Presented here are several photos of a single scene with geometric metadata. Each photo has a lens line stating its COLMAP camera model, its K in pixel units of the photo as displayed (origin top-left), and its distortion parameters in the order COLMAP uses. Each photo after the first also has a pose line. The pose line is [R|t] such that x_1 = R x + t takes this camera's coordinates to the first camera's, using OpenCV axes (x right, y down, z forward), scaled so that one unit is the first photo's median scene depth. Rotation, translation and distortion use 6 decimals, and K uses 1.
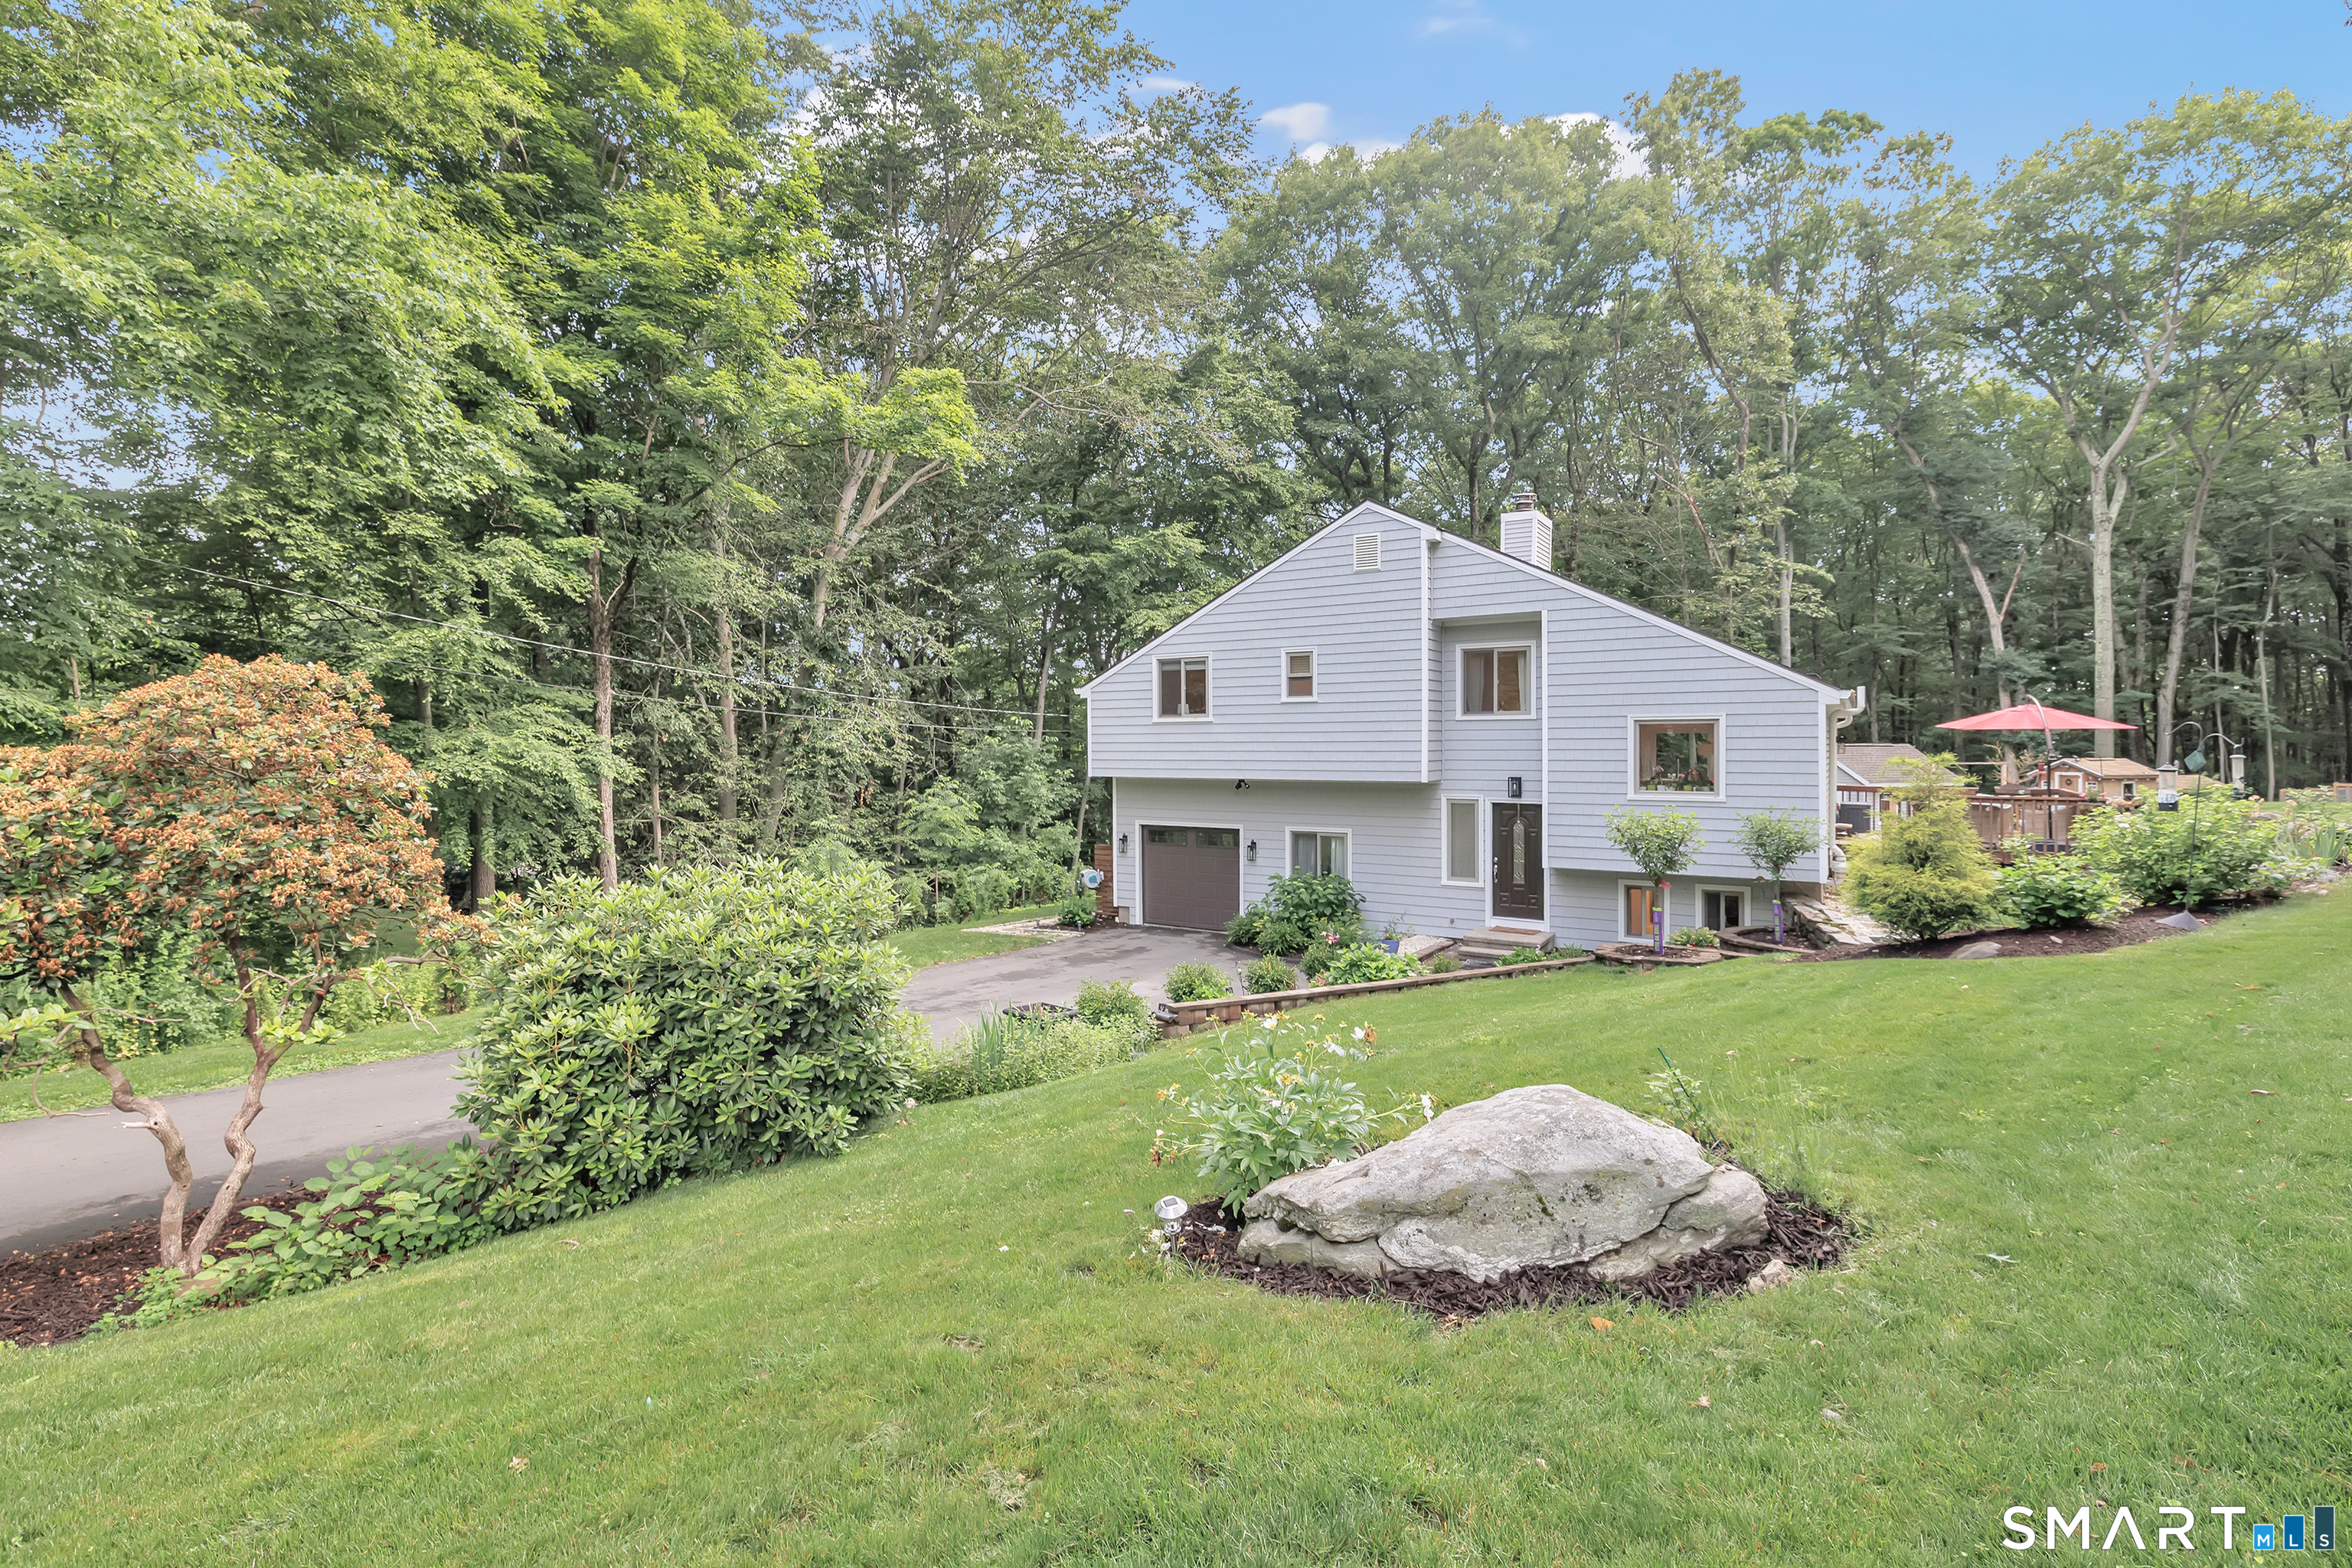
lens RADIAL K [[1056.6, 0, 1178.5], [0, 1056.6, 771.2], [0, 0, 1]] dist [0.000566, 0.000577]
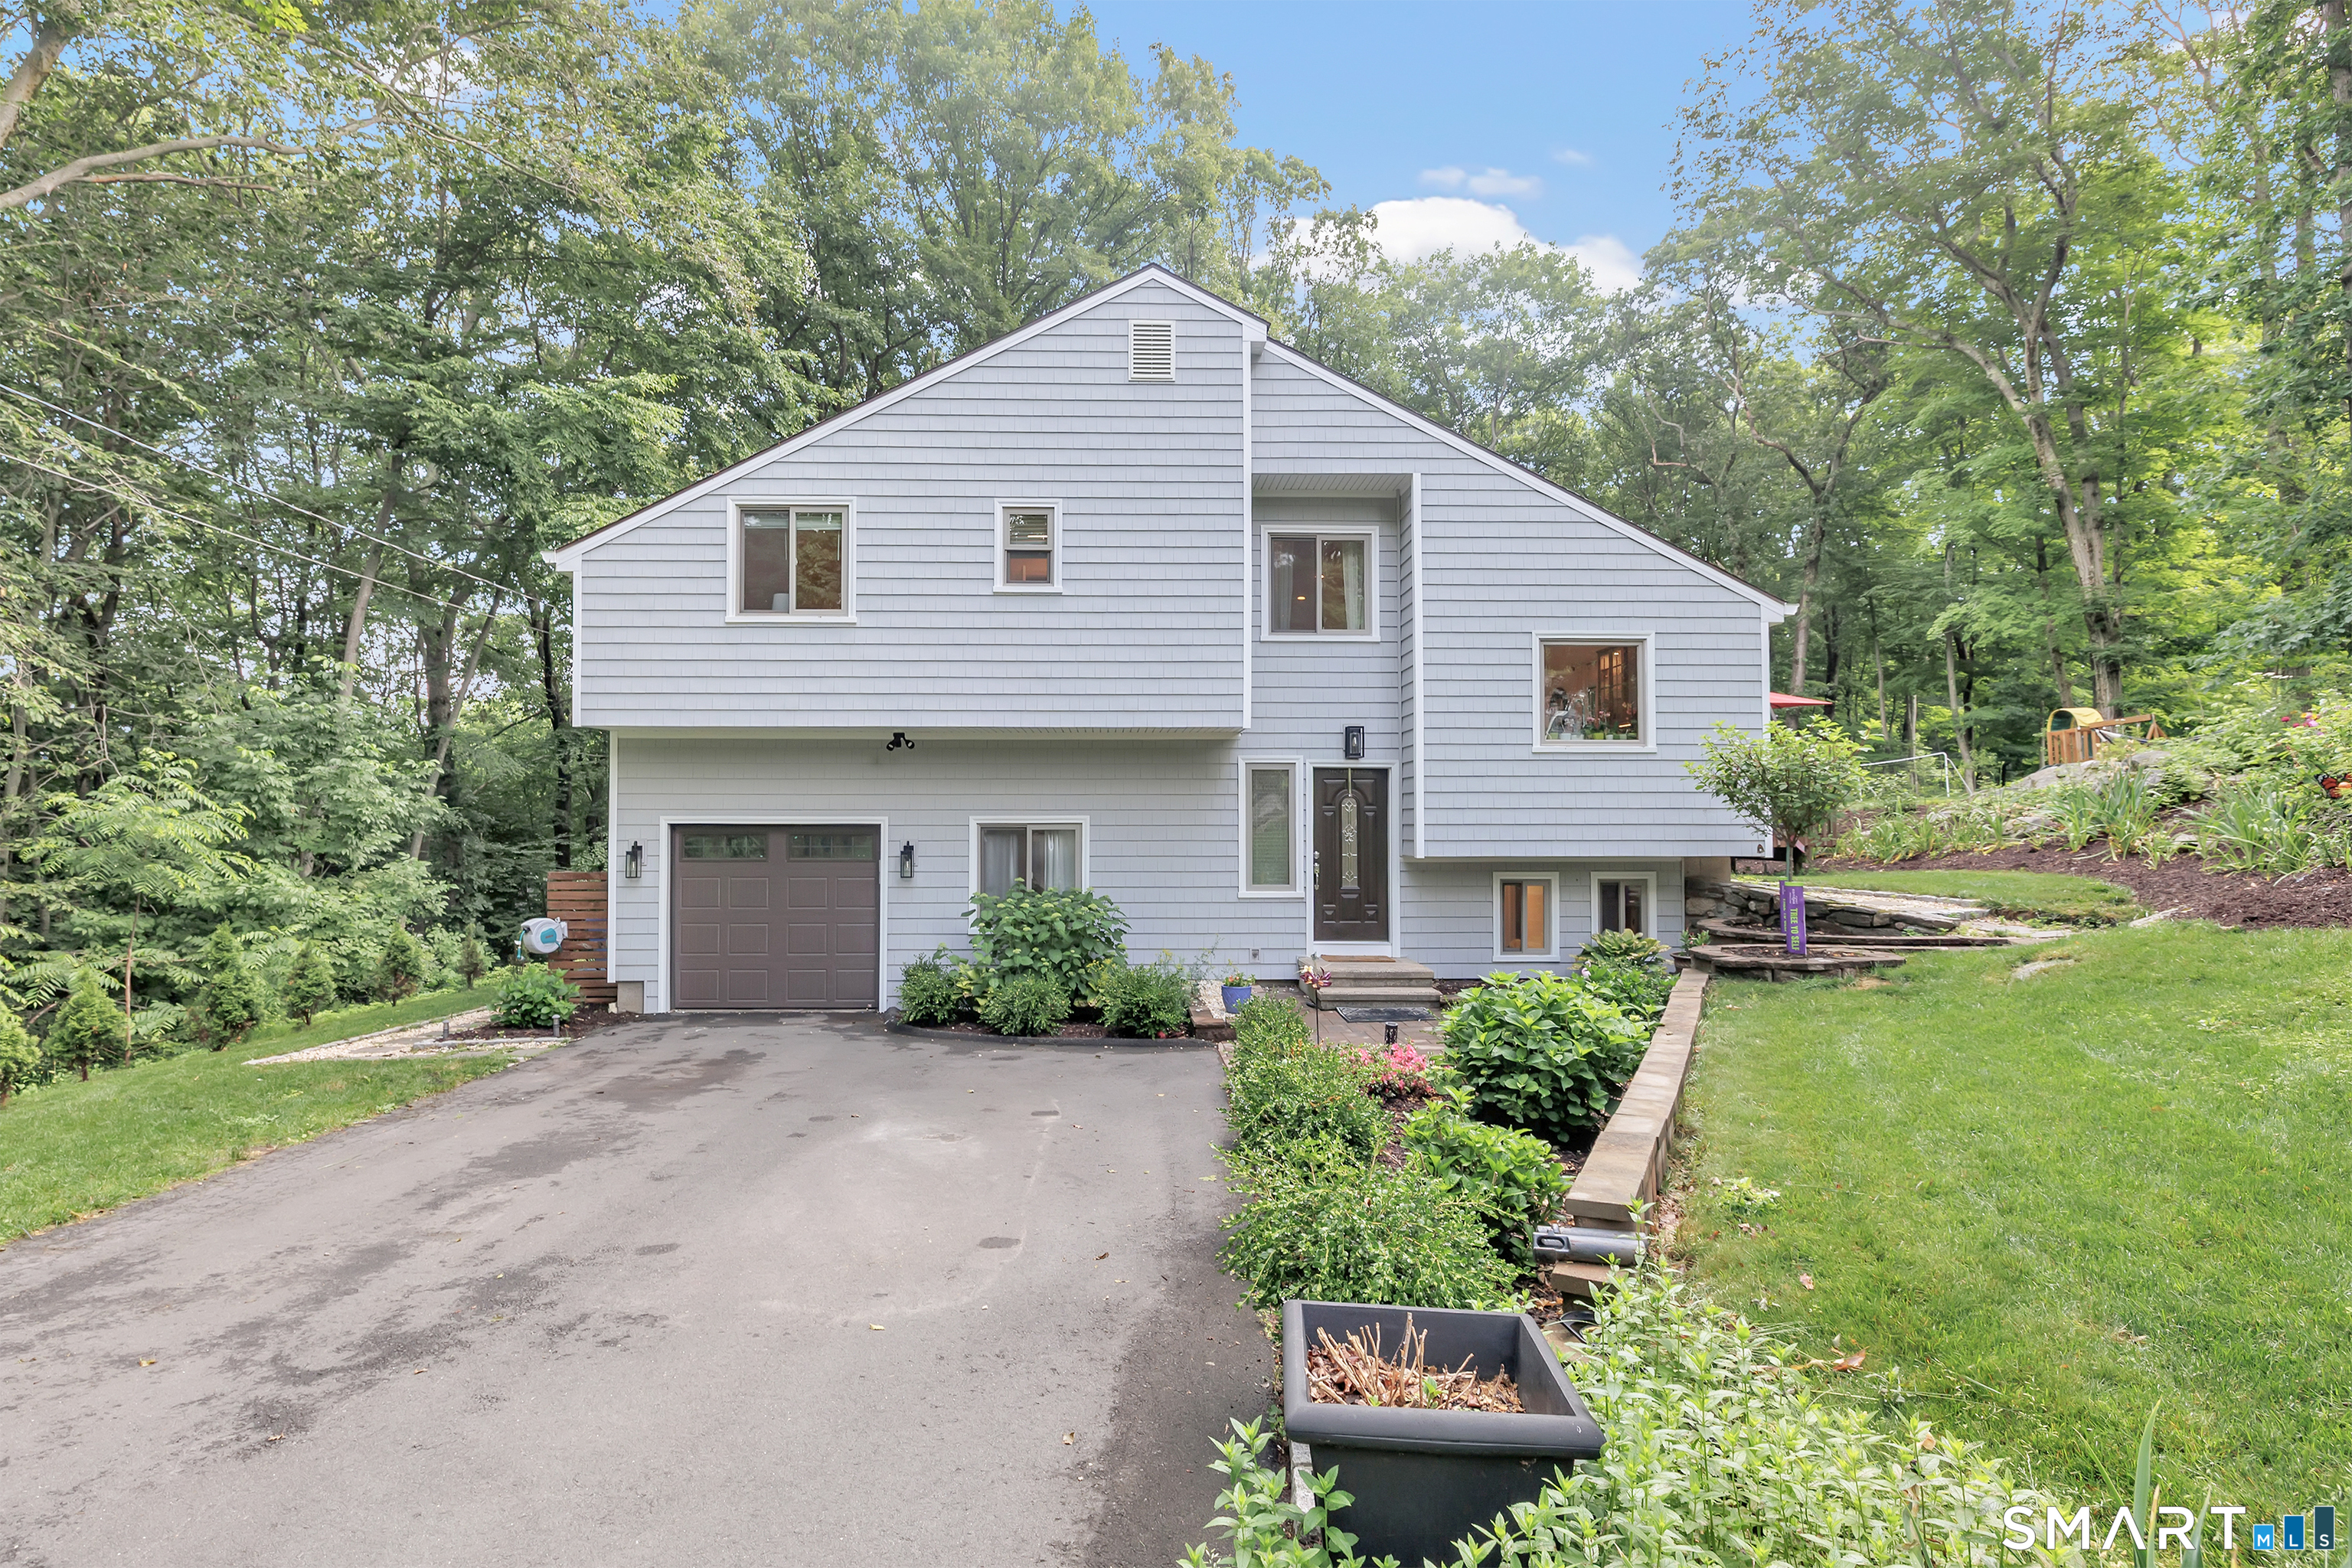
lens RADIAL K [[1128.7, 0, 1173.6], [0, 1128.7, 782.4], [0, 0, 1]] dist [-0.003236, 0.000025]
pose [[0.840836, 0.013750, 0.541115, -0.143558], [0.012178, 0.998944, -0.044307, 0.062810], [-0.541153, 0.043845, 0.839781, 0.413533]]
